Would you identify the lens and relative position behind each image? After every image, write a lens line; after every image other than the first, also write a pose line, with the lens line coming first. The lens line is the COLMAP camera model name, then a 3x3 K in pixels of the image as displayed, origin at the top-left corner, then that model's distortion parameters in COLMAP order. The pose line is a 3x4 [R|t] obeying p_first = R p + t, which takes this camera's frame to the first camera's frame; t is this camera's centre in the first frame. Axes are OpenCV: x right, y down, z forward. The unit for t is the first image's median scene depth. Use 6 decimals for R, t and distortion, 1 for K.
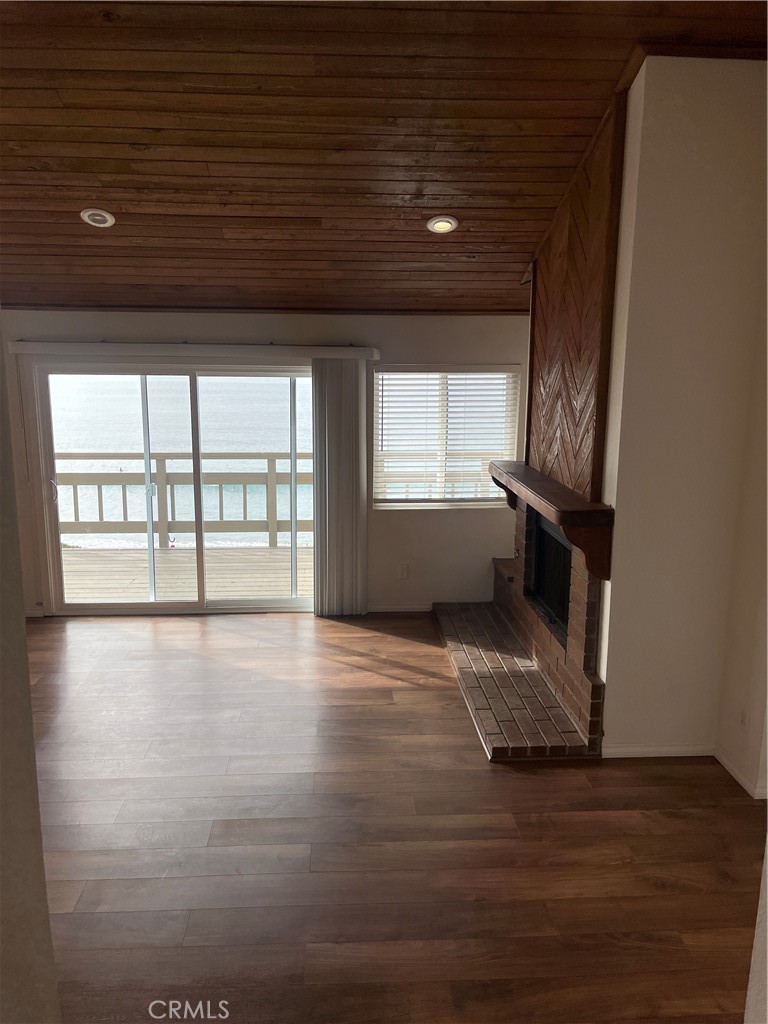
lens RADIAL K [[780.3, 0, 382.4], [0, 780.3, 510.5], [0, 0, 1]] dist [0.060110, -0.085186]
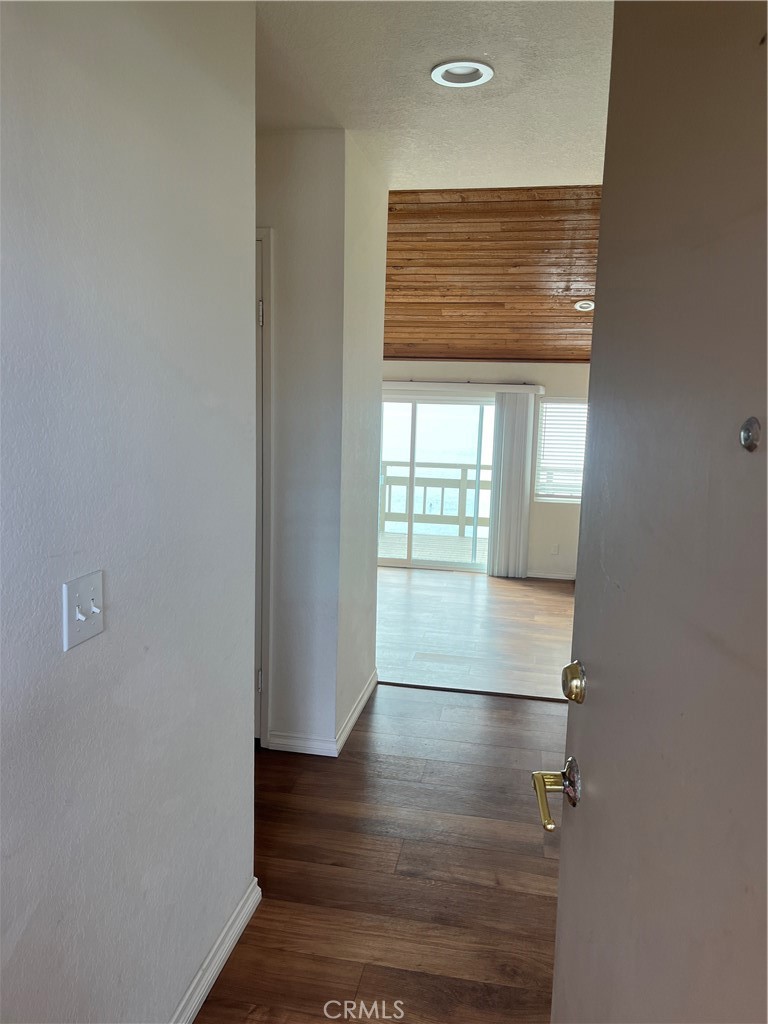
lens RADIAL K [[780.3, 0, 390.1], [0, 780.3, 523.8], [0, 0, 1]] dist [0.060110, -0.085186]
pose [[0.969989, 0.057769, -0.236188, 0.082762], [-0.064015, 0.997771, -0.018855, 0.094650], [0.234573, 0.033408, 0.971524, -0.479910]]
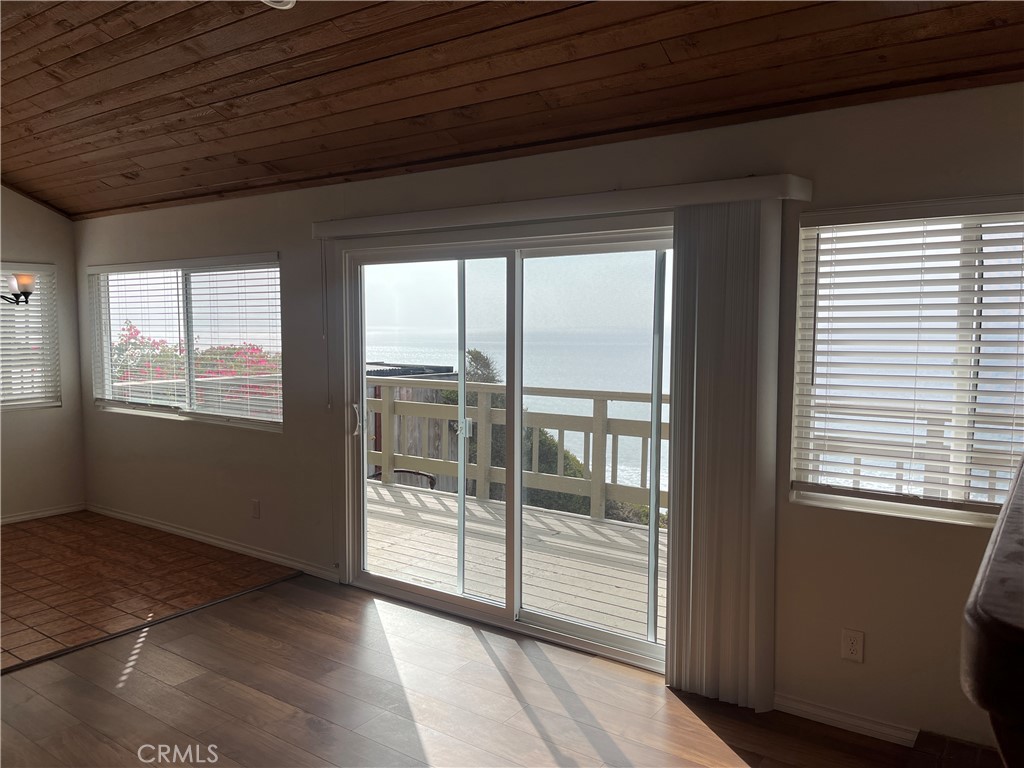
lens RADIAL K [[780.3, 0, 504.0], [0, 780.3, 385.0], [0, 0, 1]] dist [0.060110, -0.085186]
pose [[0.774614, 0.044966, -0.630834, 0.186384], [-0.115482, 0.990756, -0.071182, -0.021985], [0.621802, 0.127988, 0.772646, 0.574427]]
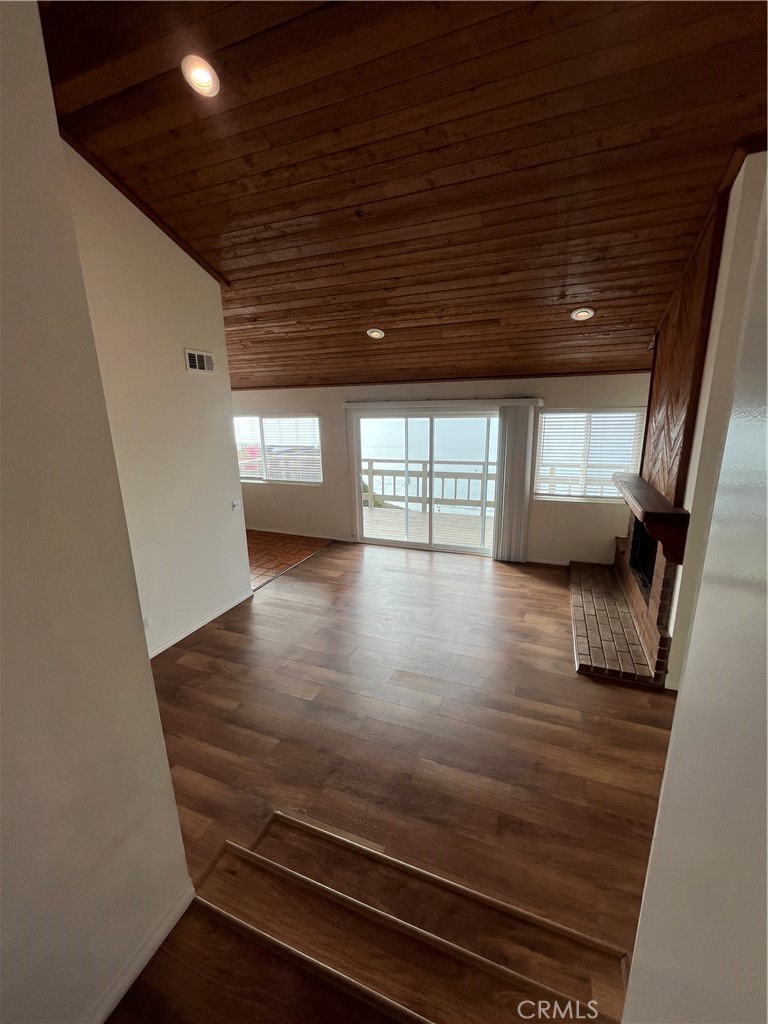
lens RADIAL K [[421.8, 0, 380.2], [0, 421.8, 512.6], [0, 0, 1]] dist [-0.004596, 0.000188]
pose [[0.901822, 0.078707, -0.424878, 0.088192], [-0.056497, 0.996308, 0.064643, -0.014712], [0.428398, -0.034292, 0.902939, 0.084931]]
